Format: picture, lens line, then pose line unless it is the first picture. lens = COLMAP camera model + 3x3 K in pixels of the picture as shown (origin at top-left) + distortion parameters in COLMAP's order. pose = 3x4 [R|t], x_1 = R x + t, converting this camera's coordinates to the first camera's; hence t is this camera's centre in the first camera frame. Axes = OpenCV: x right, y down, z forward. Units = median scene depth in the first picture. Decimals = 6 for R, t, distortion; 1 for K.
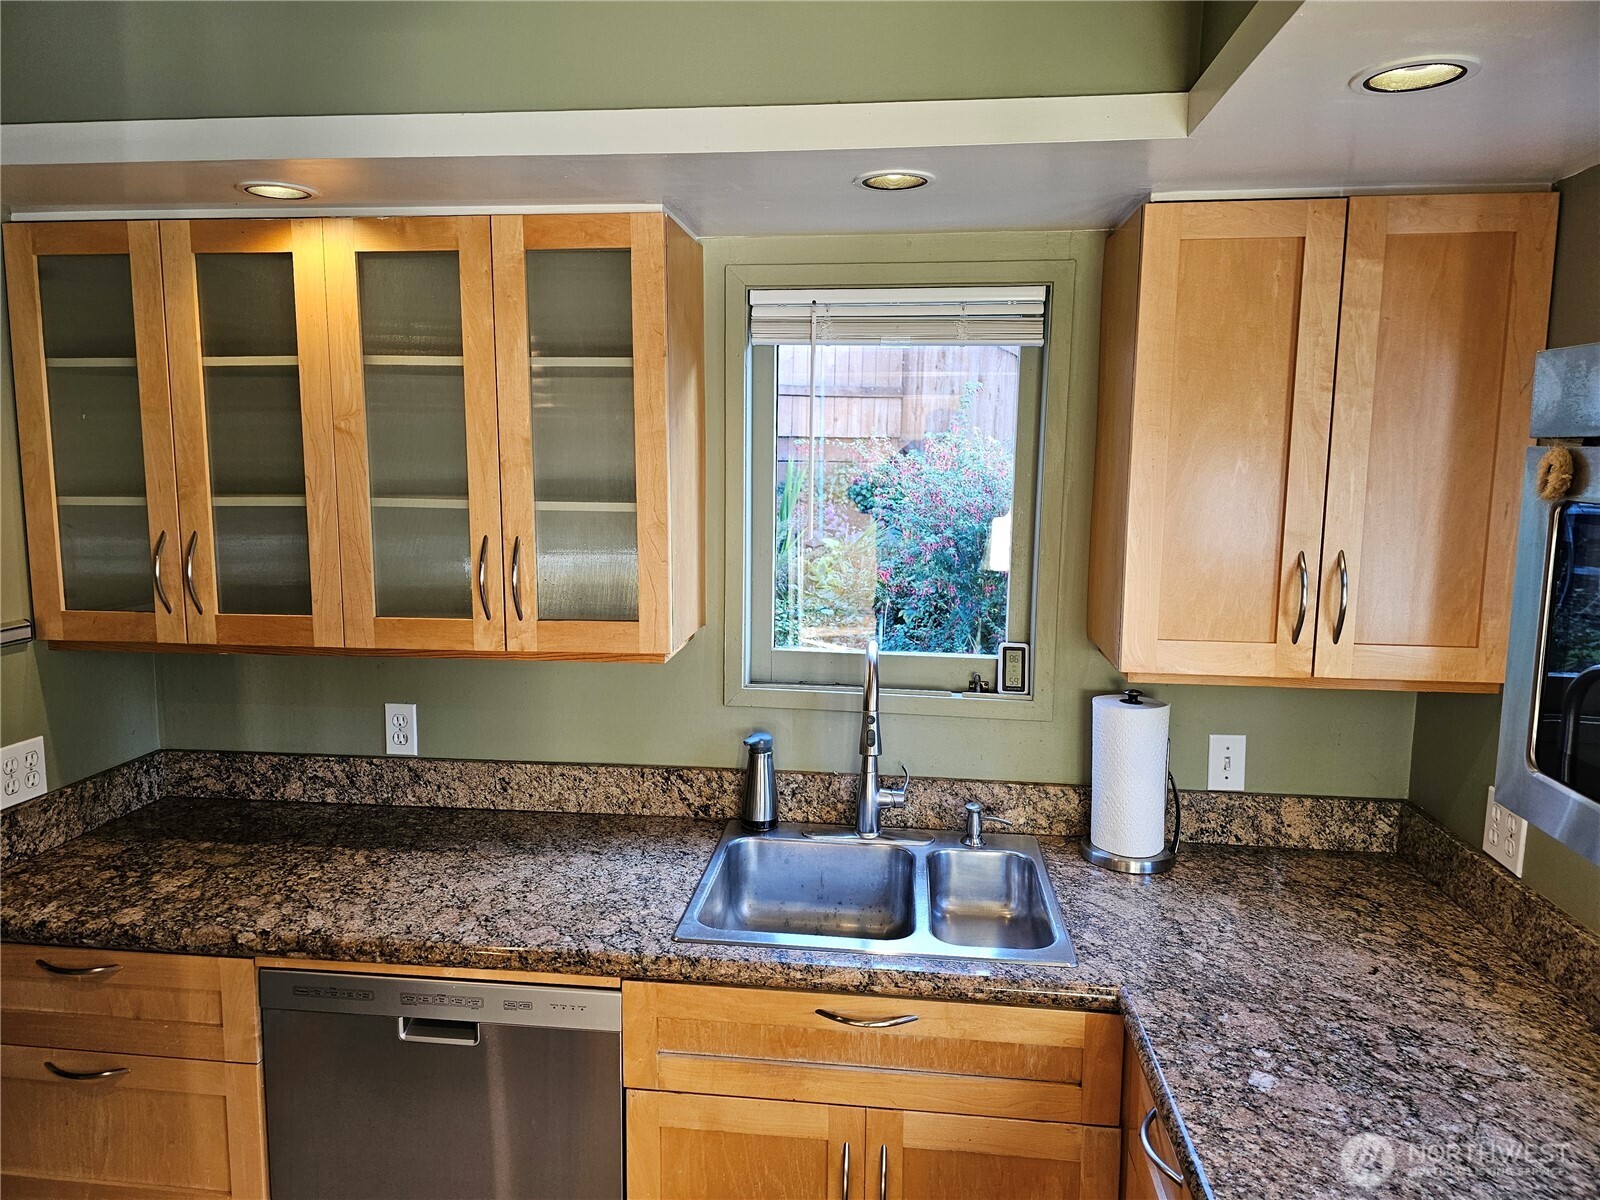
lens RADIAL K [[1079.6, 0, 786.3], [0, 1079.6, 586.9], [0, 0, 1]] dist [0.062169, -0.051004]
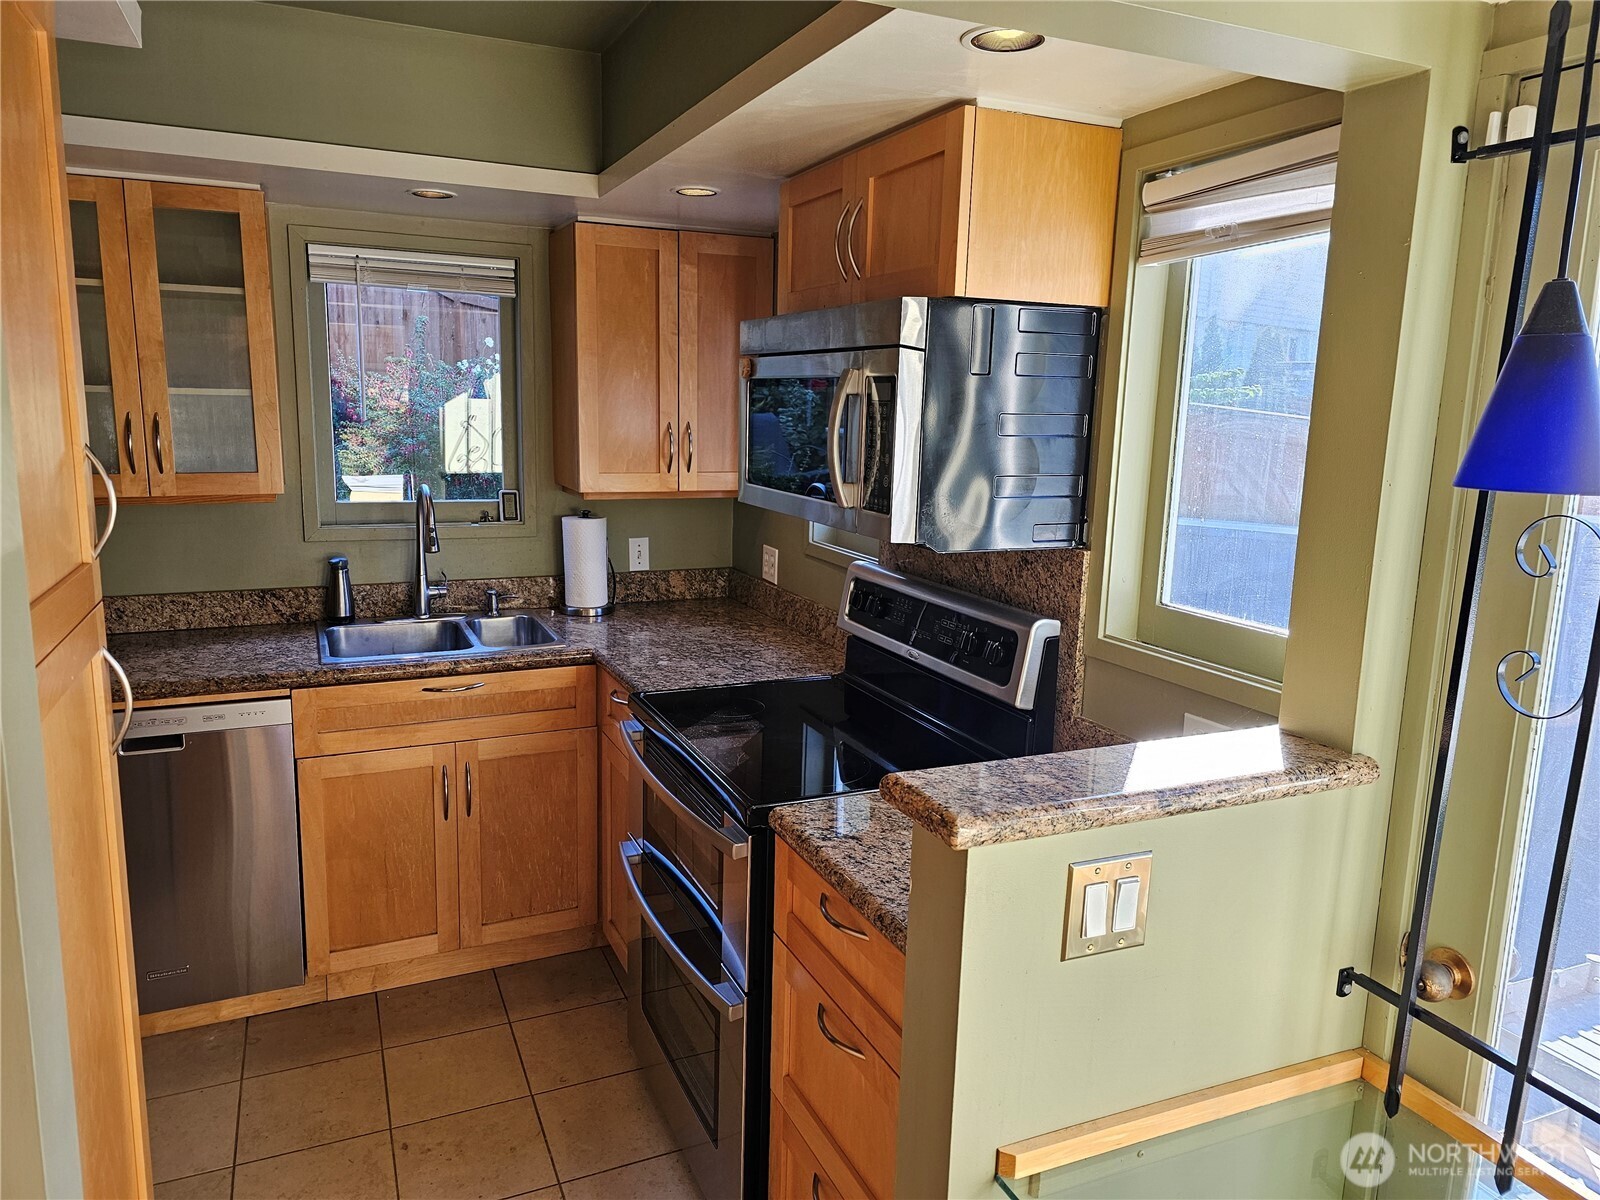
lens RADIAL K [[1079.6, 0, 798.6], [0, 1079.6, 595.7], [0, 0, 1]] dist [0.062169, -0.051004]
pose [[0.856912, -0.081388, 0.508997, -0.274024], [0.050012, 0.995925, 0.075051, 0.122626], [-0.513031, -0.038857, 0.857490, -0.641578]]
